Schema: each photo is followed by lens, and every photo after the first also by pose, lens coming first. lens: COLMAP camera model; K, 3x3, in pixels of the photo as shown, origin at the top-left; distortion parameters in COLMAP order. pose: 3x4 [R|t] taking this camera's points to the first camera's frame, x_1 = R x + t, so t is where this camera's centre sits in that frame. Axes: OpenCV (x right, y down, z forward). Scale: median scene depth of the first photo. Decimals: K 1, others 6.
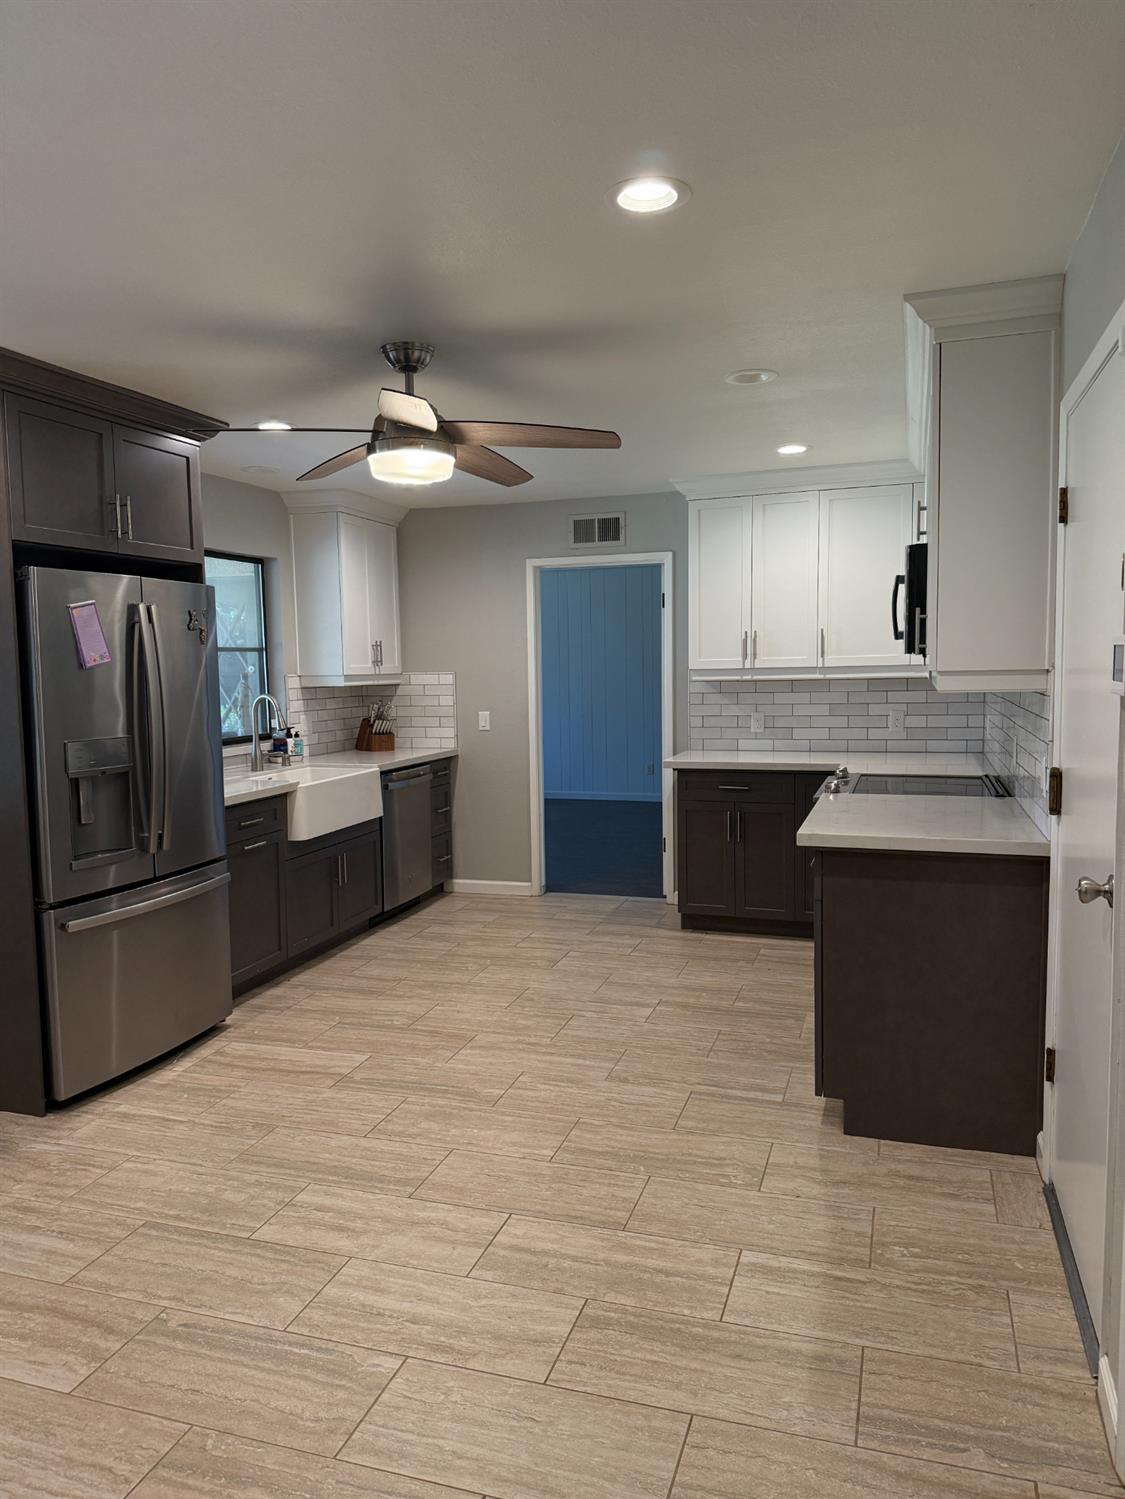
lens RADIAL K [[1058.5, 0, 555.1], [0, 1058.5, 745.2], [0, 0, 1]] dist [0.051294, -0.066303]
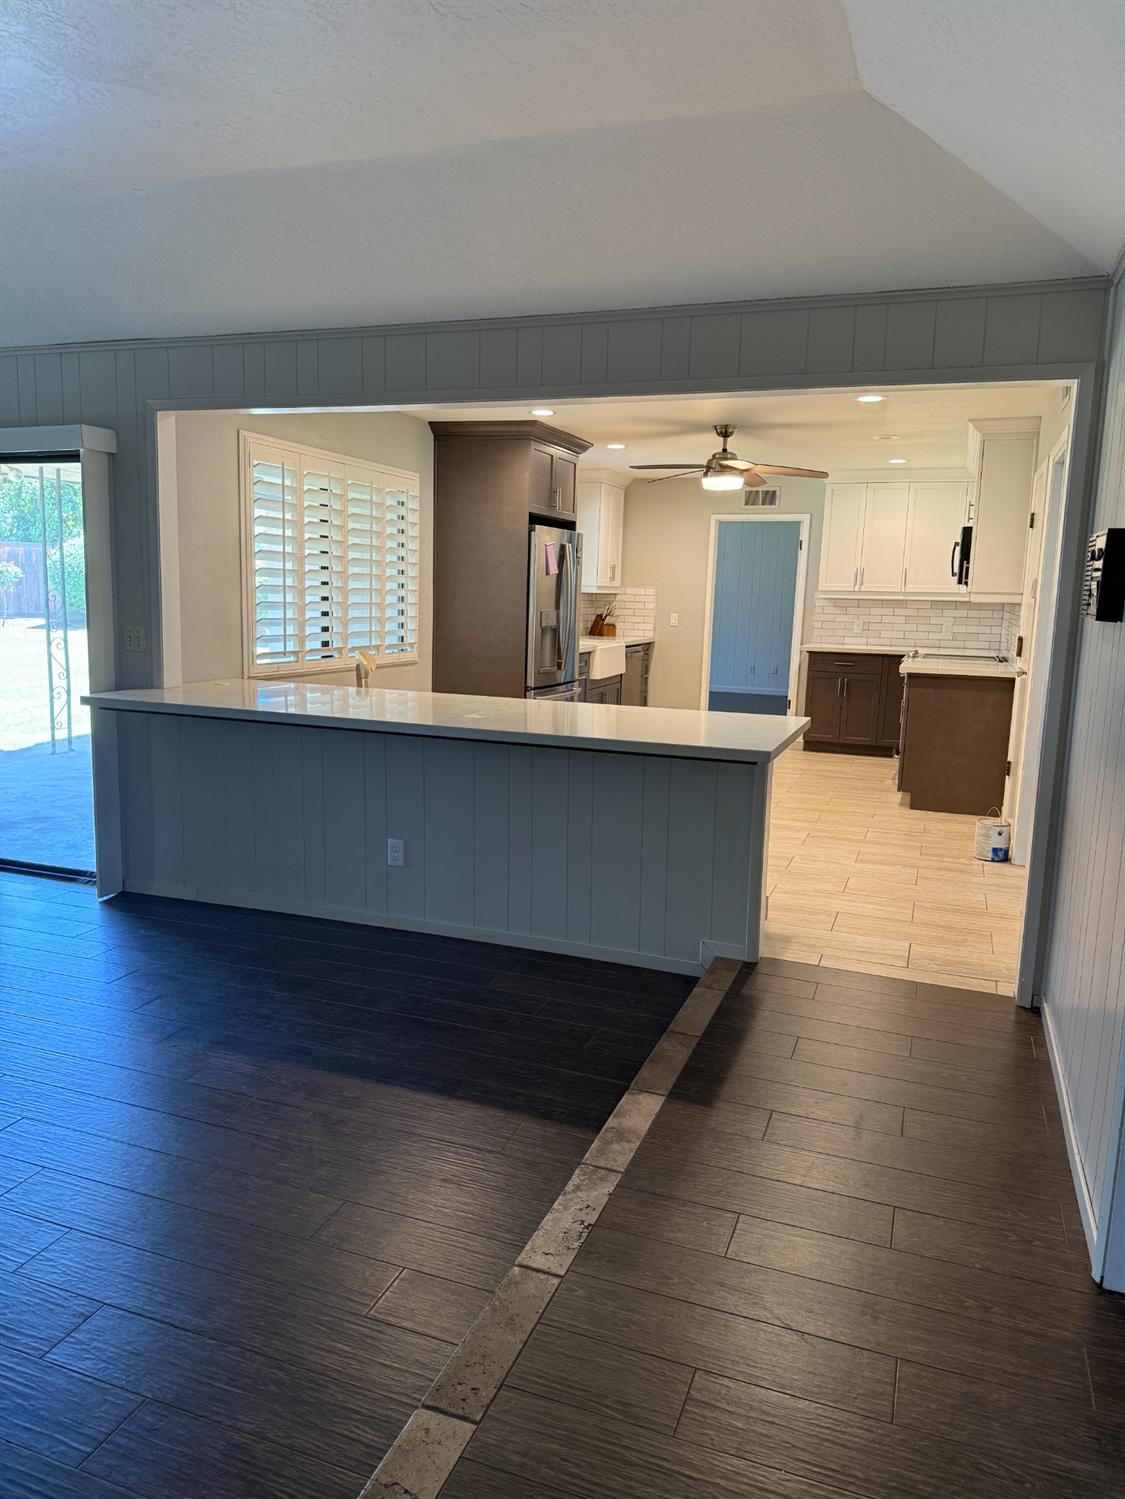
lens RADIAL K [[1058.5, 0, 548.4], [0, 1058.5, 749.0], [0, 0, 1]] dist [0.051294, -0.066303]
pose [[0.998138, 0.048520, -0.036958, -0.233237], [-0.045638, 0.996123, 0.075211, 0.071956], [0.040464, -0.073385, 0.996483, -0.703462]]
